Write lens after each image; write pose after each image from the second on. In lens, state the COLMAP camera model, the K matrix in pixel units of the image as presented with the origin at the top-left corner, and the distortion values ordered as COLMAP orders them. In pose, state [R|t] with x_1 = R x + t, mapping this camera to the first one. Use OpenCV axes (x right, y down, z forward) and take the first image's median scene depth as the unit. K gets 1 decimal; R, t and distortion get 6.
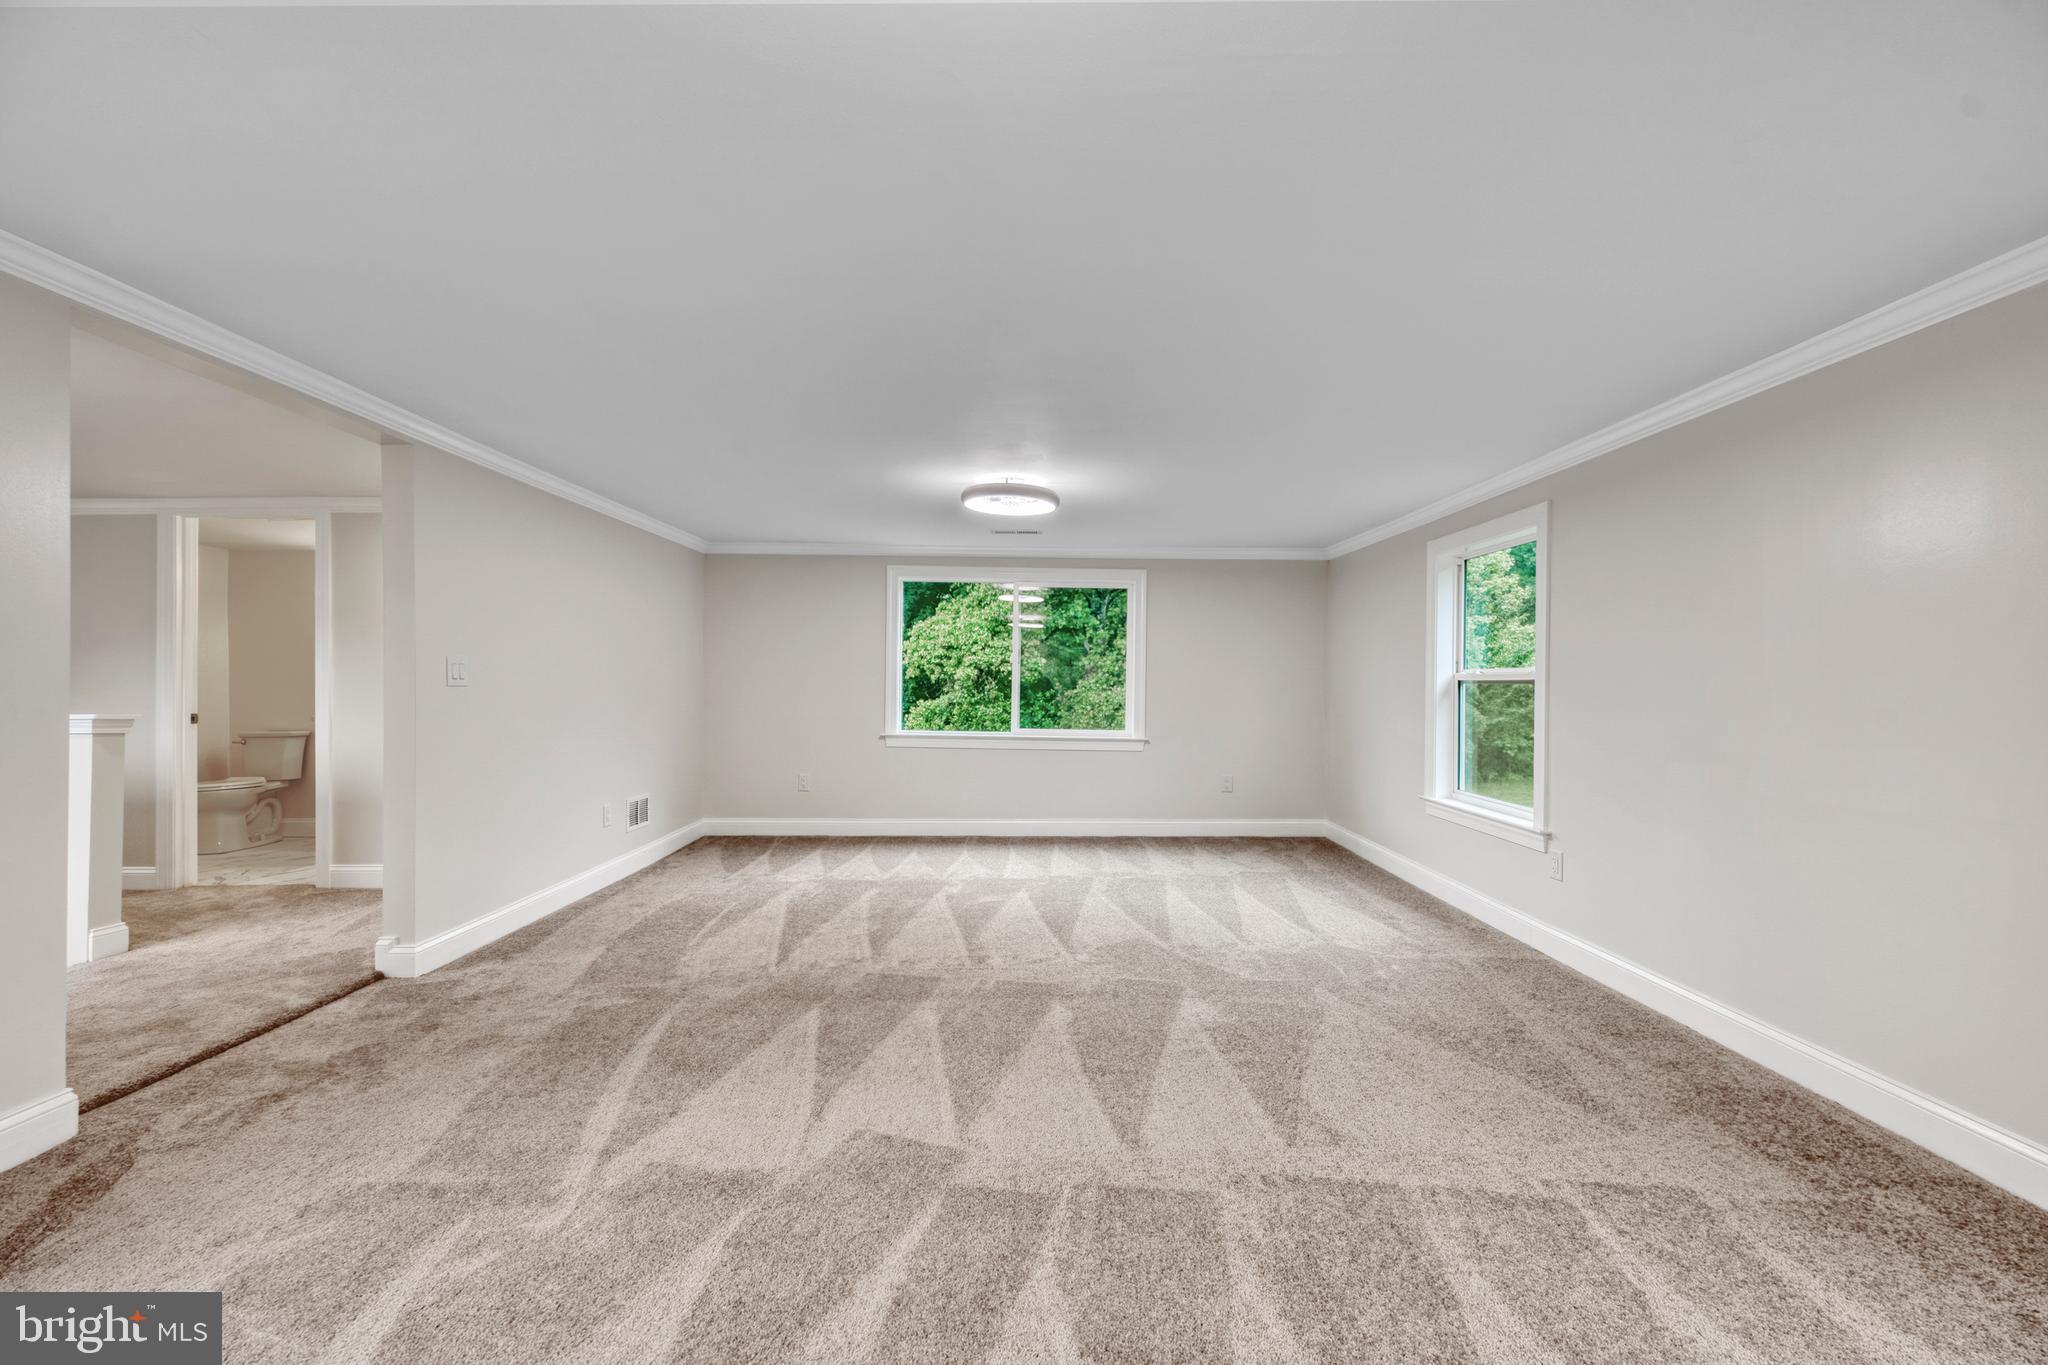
lens RADIAL K [[817.4, 0, 1024.0], [0, 817.4, 682.5], [0, 0, 1]] dist [0.000295, -0.000499]
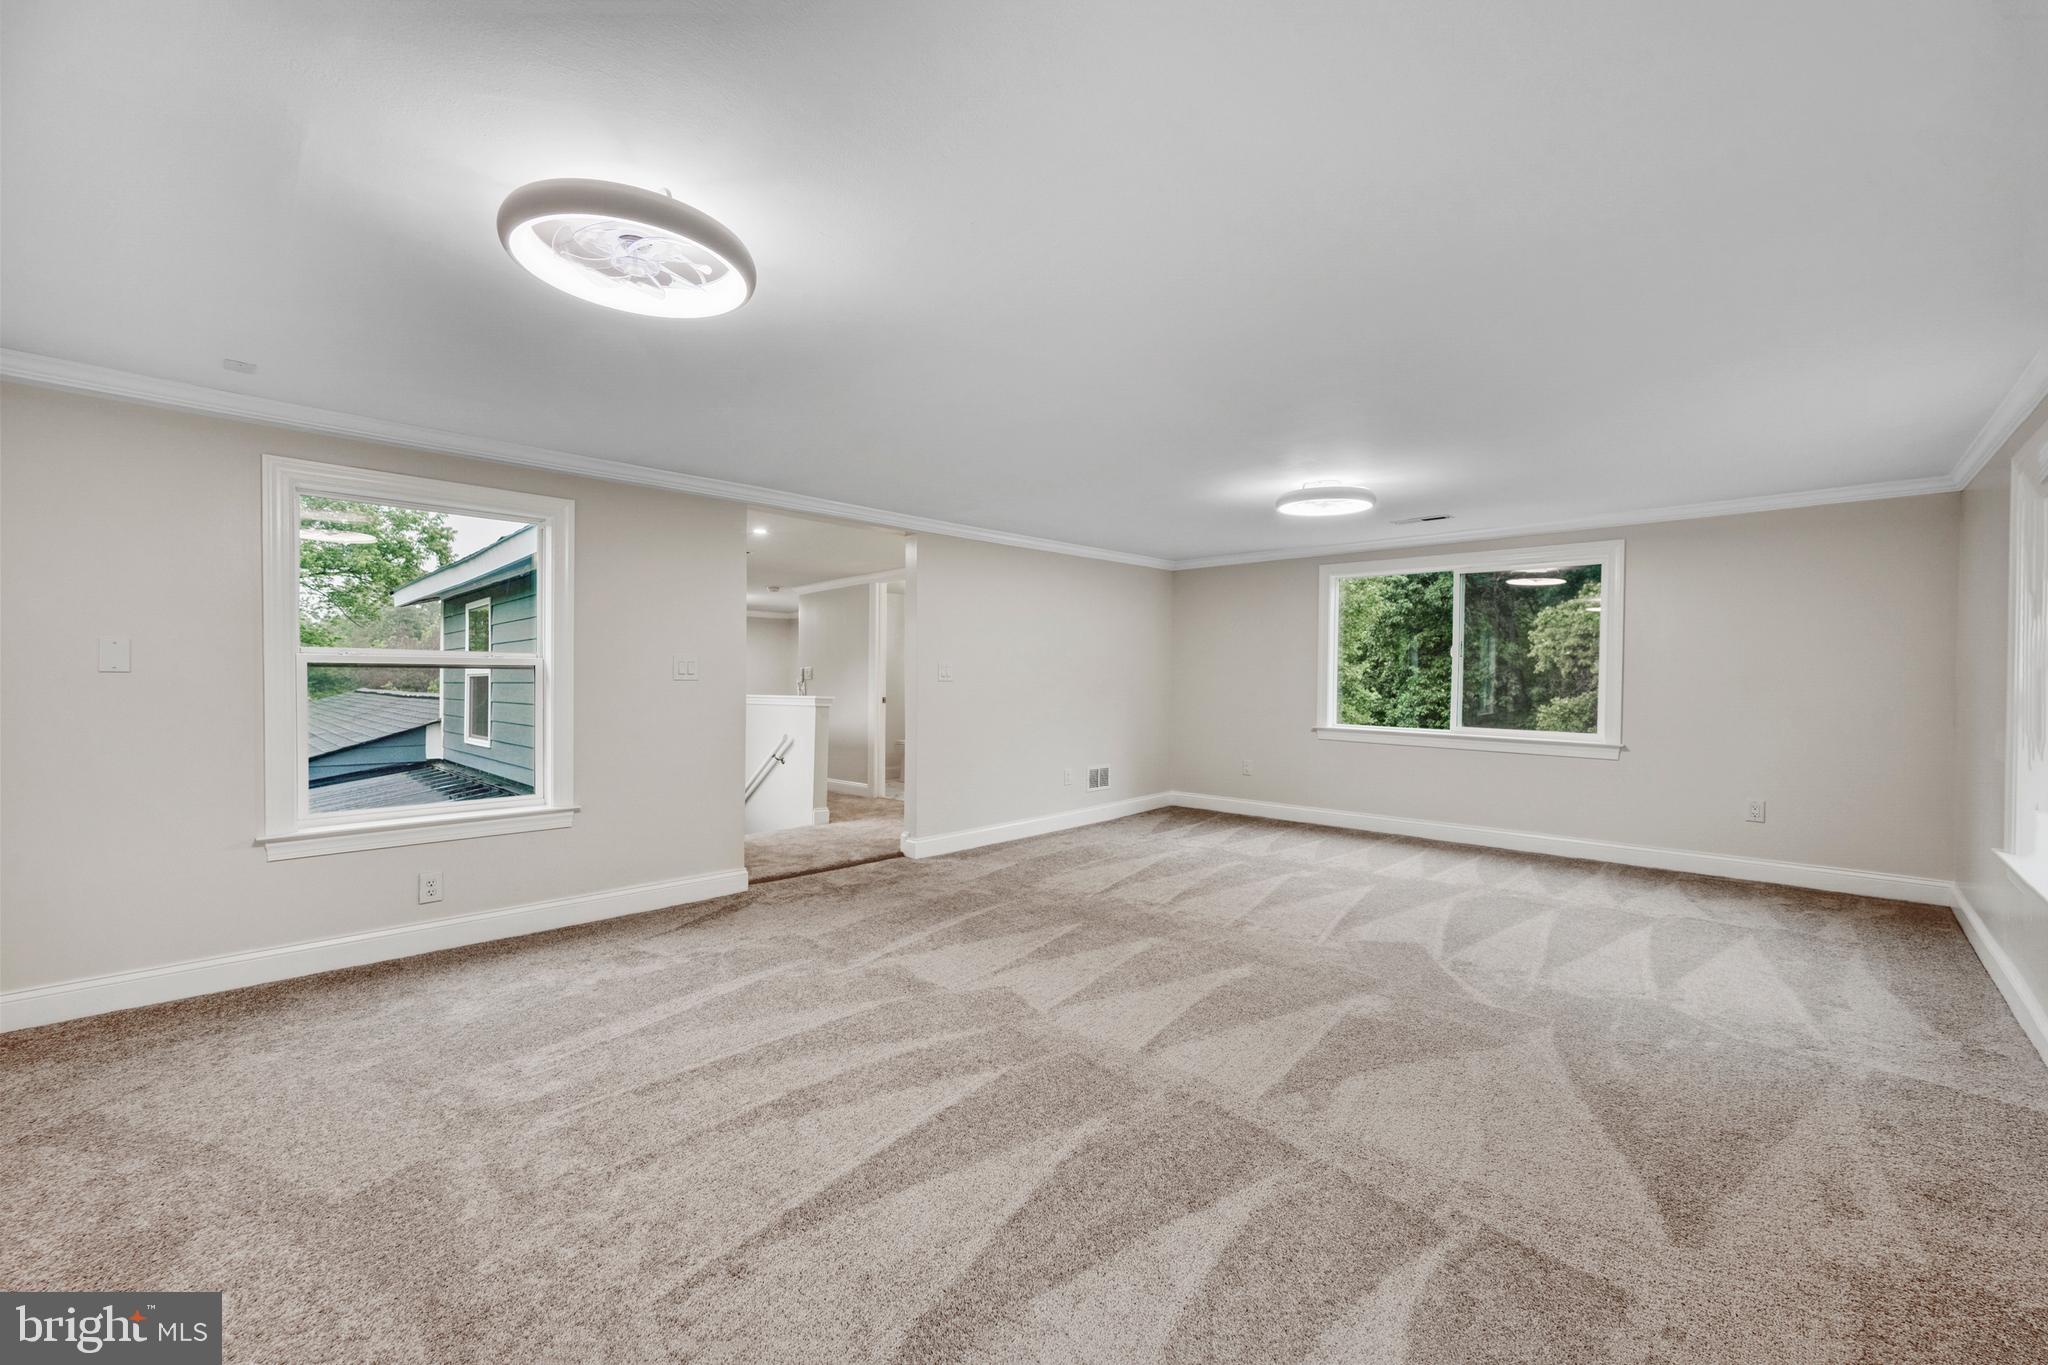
lens RADIAL K [[804.8, 0, 1025.9], [0, 804.8, 687.9], [0, 0, 1]] dist [0.000034, -0.000118]
pose [[0.715083, 0.005769, -0.699016, 0.519513], [0.002845, 0.999934, 0.011163, 0.000267], [0.699034, -0.009971, 0.715019, 0.003938]]
